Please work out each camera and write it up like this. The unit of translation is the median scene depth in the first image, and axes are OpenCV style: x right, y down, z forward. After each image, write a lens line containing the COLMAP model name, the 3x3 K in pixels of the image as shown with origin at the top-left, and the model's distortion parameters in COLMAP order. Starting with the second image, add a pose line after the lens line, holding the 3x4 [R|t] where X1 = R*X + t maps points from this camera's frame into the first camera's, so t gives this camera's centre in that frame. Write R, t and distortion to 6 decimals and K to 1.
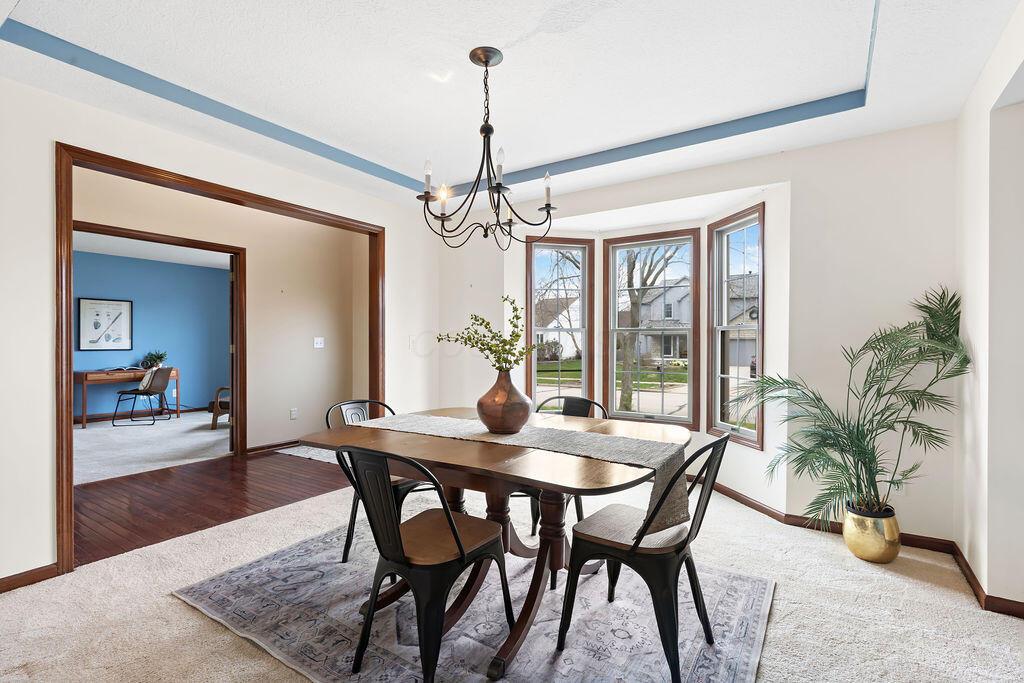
lens RADIAL K [[459.6, 0, 526.9], [0, 459.6, 343.9], [0, 0, 1]] dist [0.005143, 0.000571]
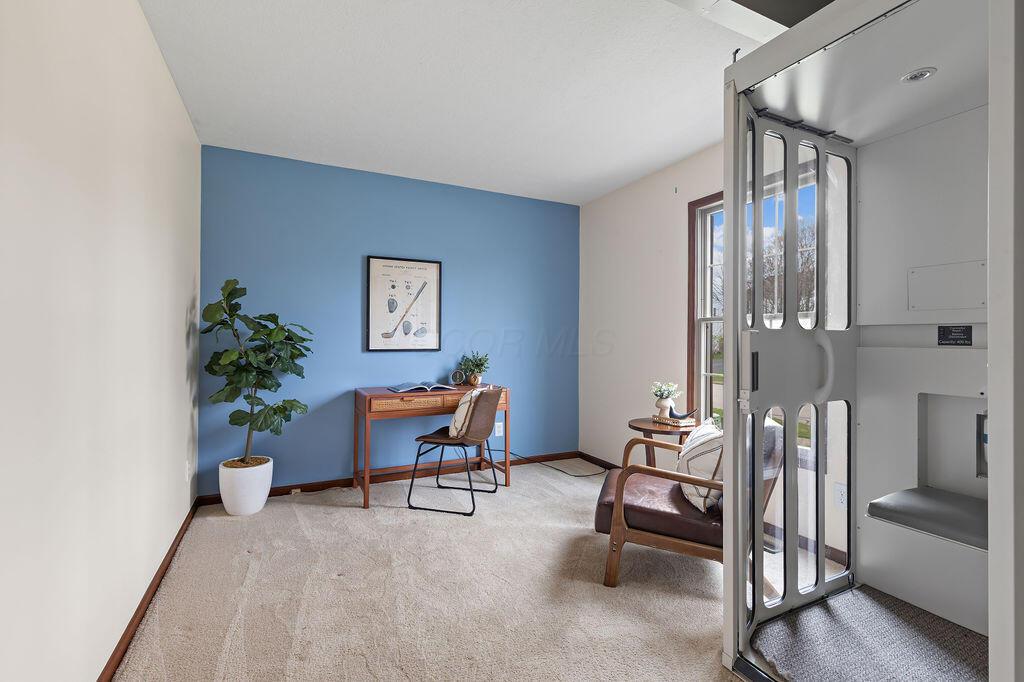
lens RADIAL K [[448.7, 0, 513.4], [0, 448.7, 335.1], [0, 0, 1]] dist [0.000832, 0.000127]
pose [[0.852466, 0.001882, -0.522780, -0.519665], [-0.008723, 0.999906, -0.010625, -0.000425], [0.522710, 0.013618, 0.852402, 0.611005]]
